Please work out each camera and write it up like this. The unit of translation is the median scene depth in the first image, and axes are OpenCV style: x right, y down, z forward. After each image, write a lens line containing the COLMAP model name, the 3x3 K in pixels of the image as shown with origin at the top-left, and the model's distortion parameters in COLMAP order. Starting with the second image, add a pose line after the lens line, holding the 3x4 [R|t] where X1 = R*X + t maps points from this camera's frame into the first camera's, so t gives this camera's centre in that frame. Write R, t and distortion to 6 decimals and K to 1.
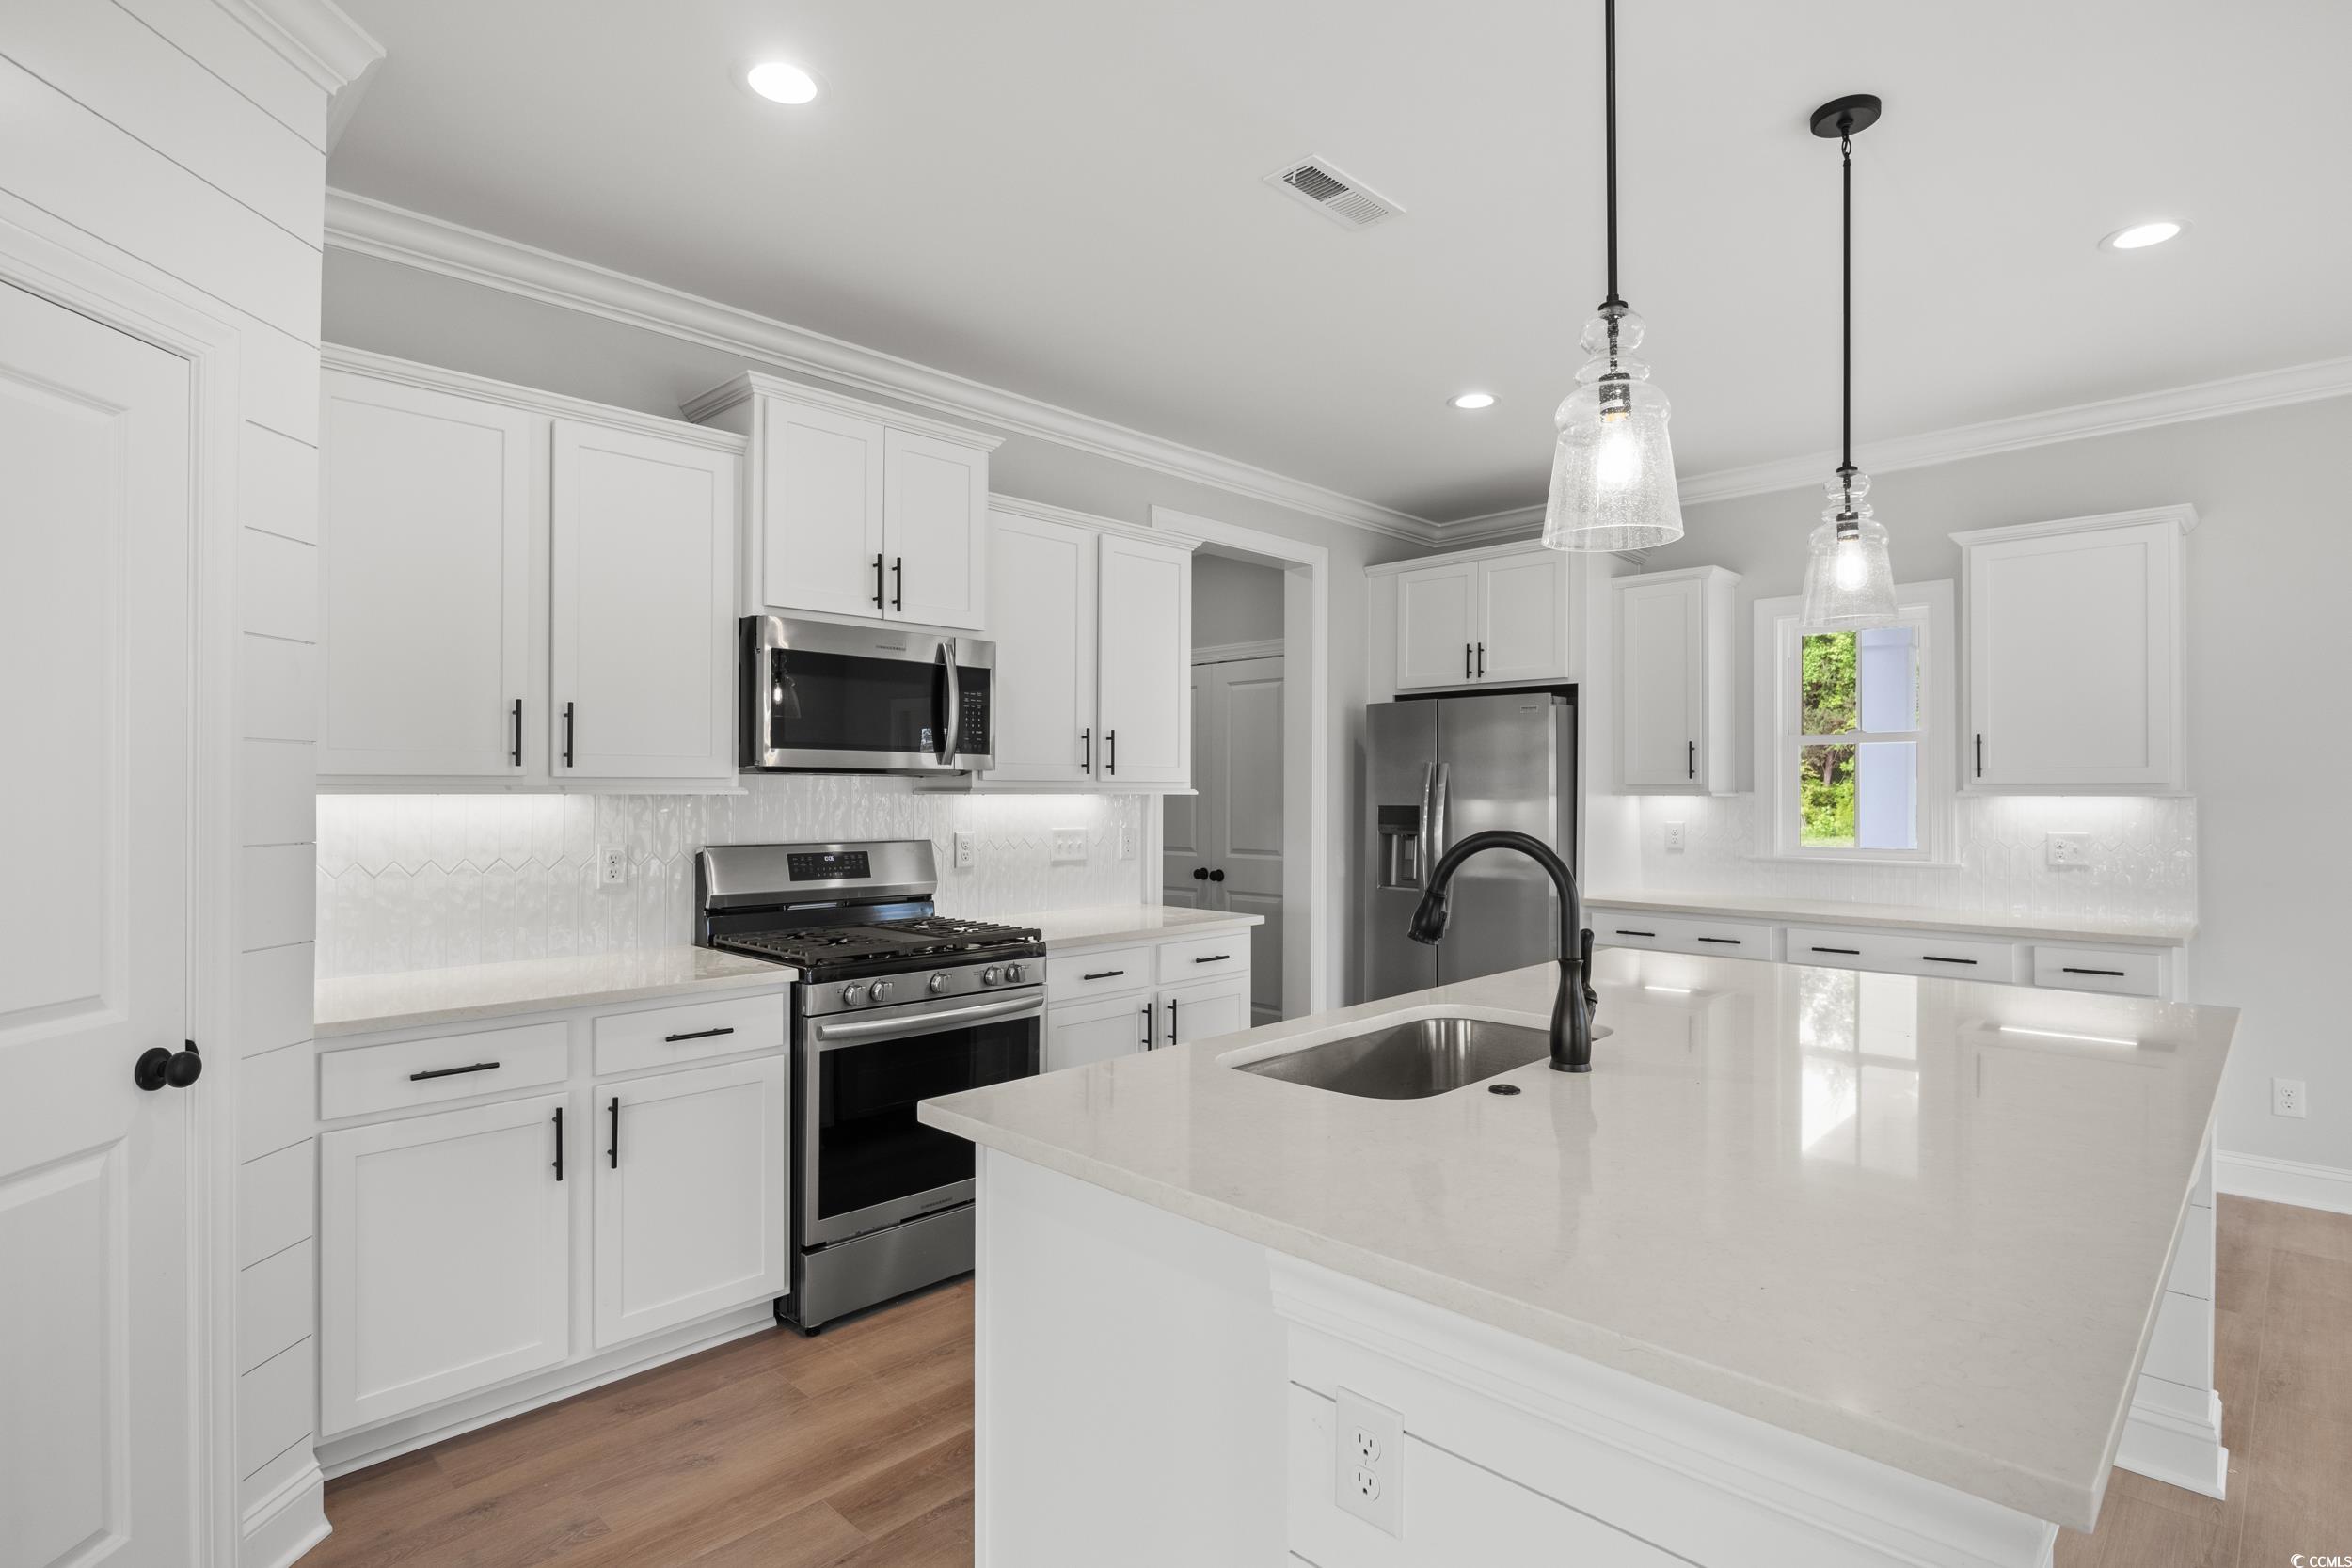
lens RADIAL K [[1173.7, 0, 1168.0], [0, 1173.7, 776.9], [0, 0, 1]] dist [-0.000005, -0.000300]
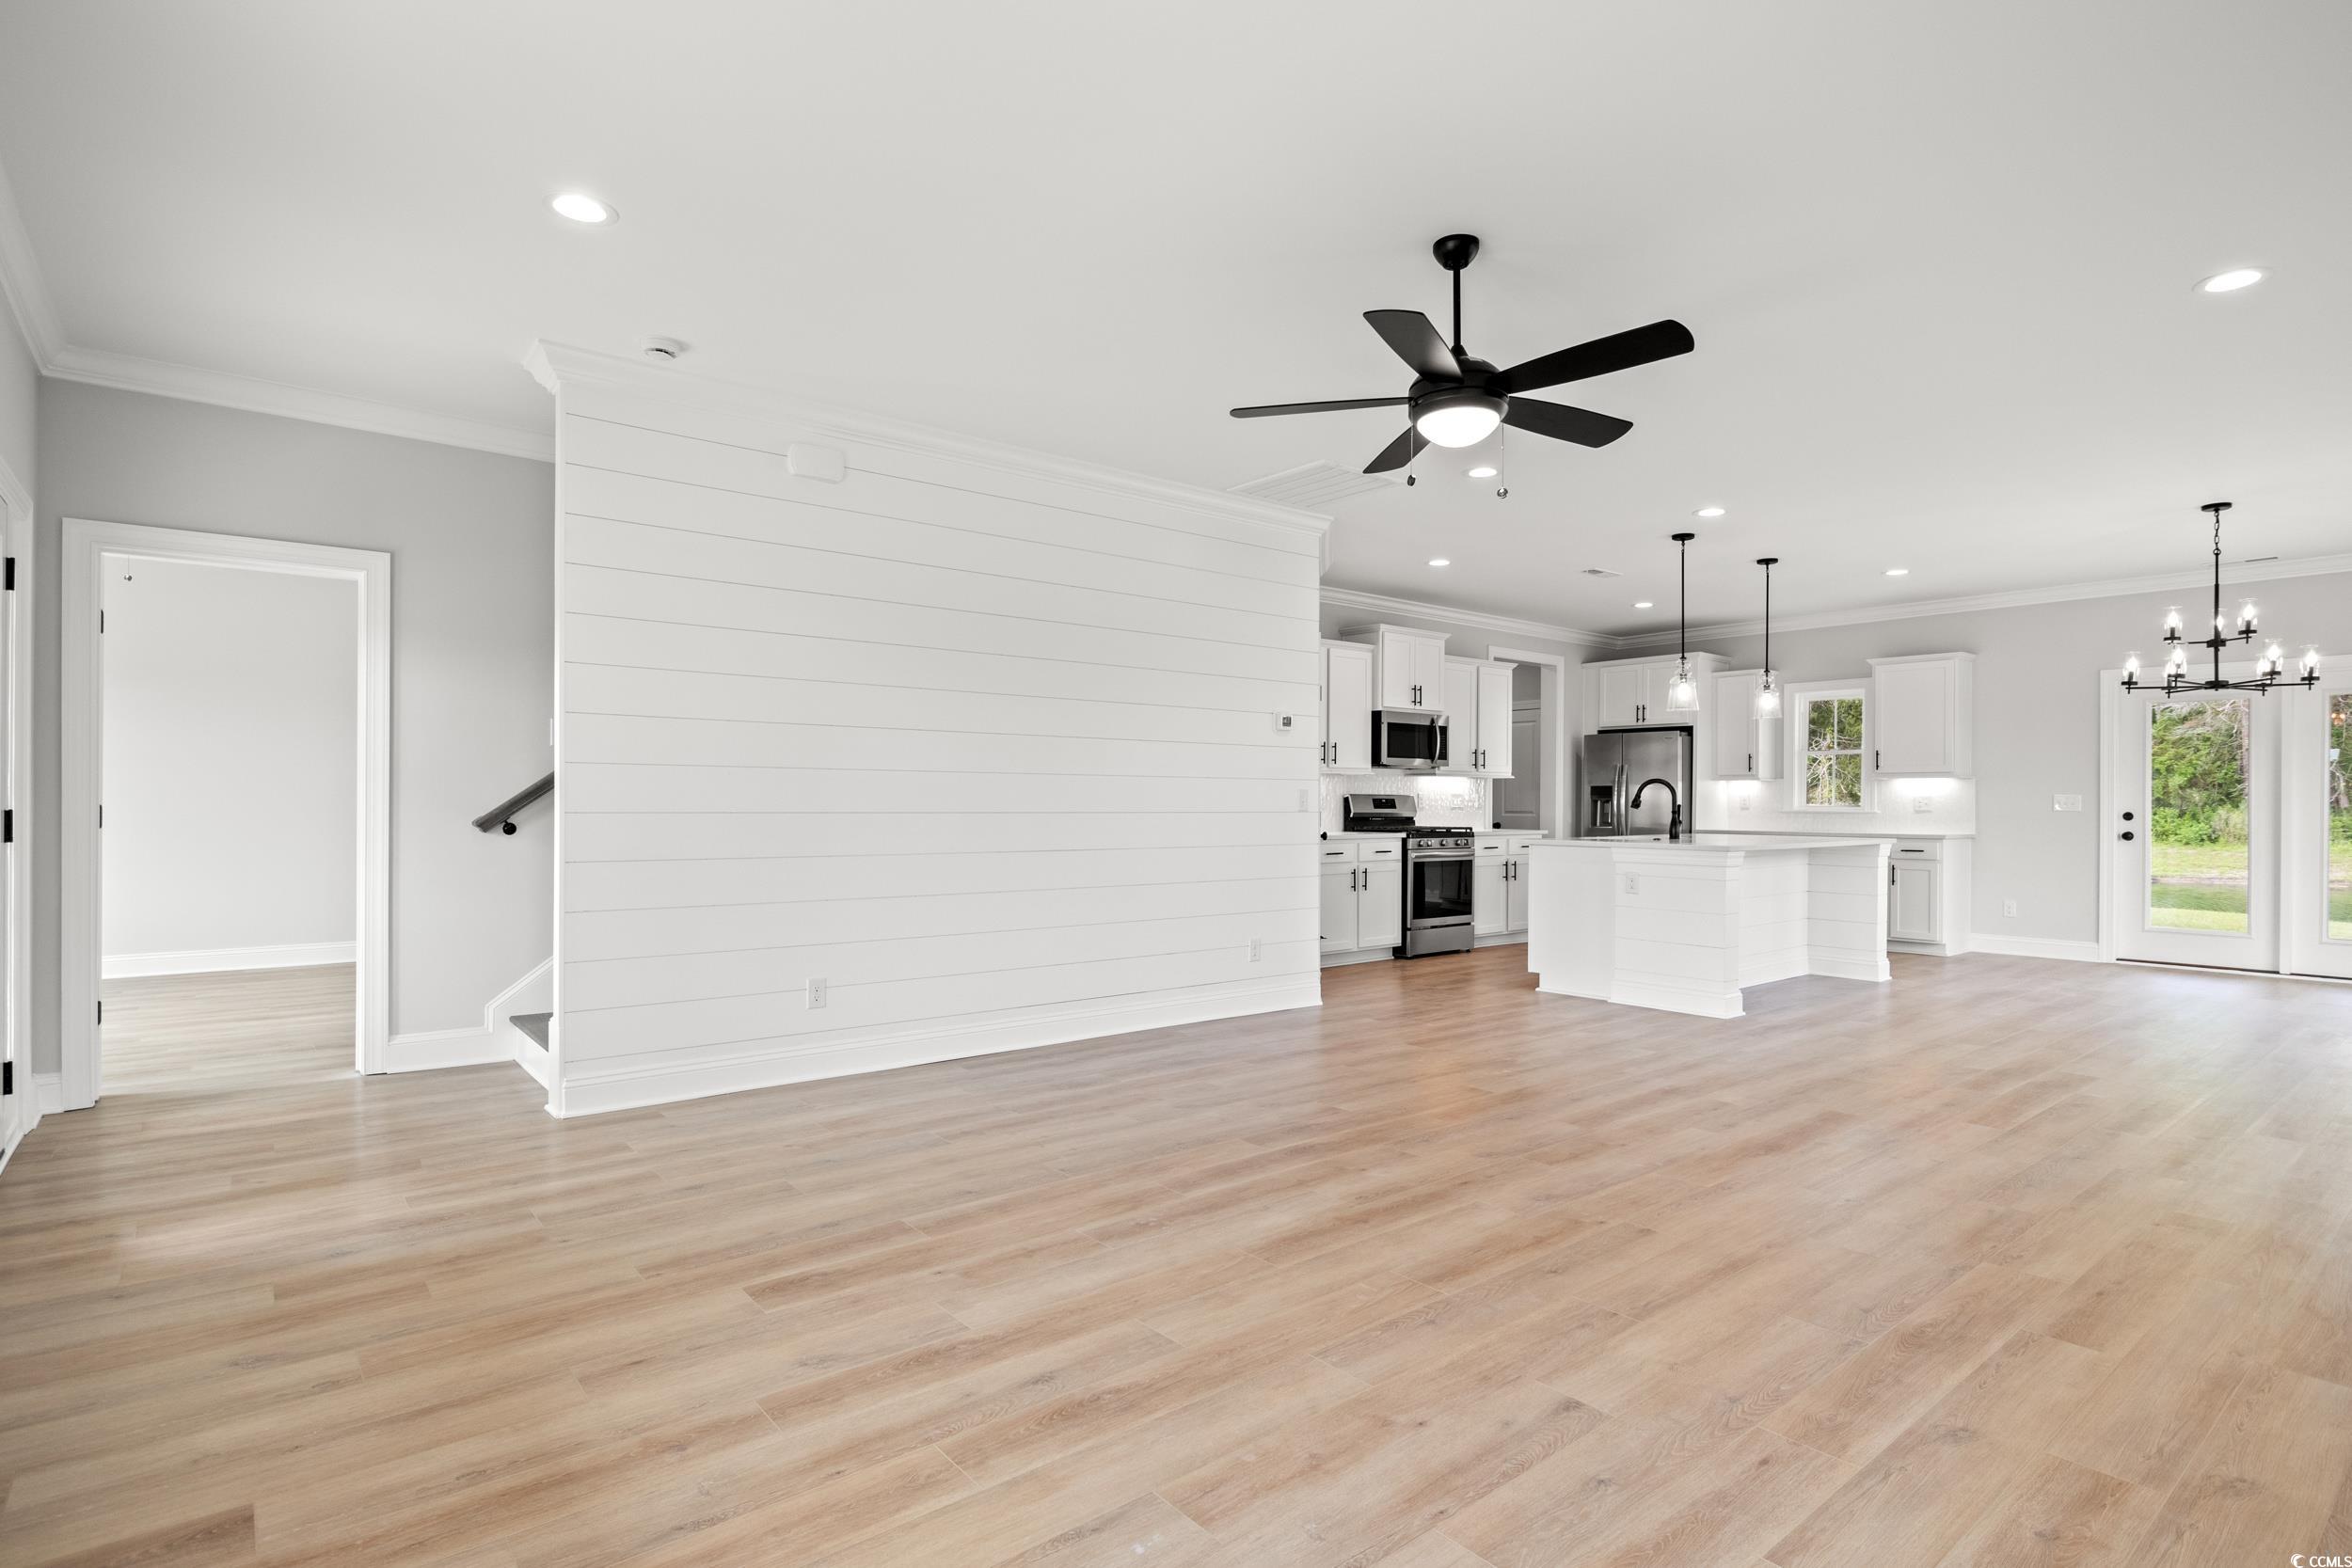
lens RADIAL K [[1173.7, 0, 1186.6], [0, 1173.7, 800.7], [0, 0, 1]] dist [-0.000005, -0.000300]
pose [[0.995124, 0.001554, -0.098624, -0.406656], [-0.000504, 0.999943, 0.010665, 0.036856], [0.098635, -0.010564, 0.995068, -1.394112]]
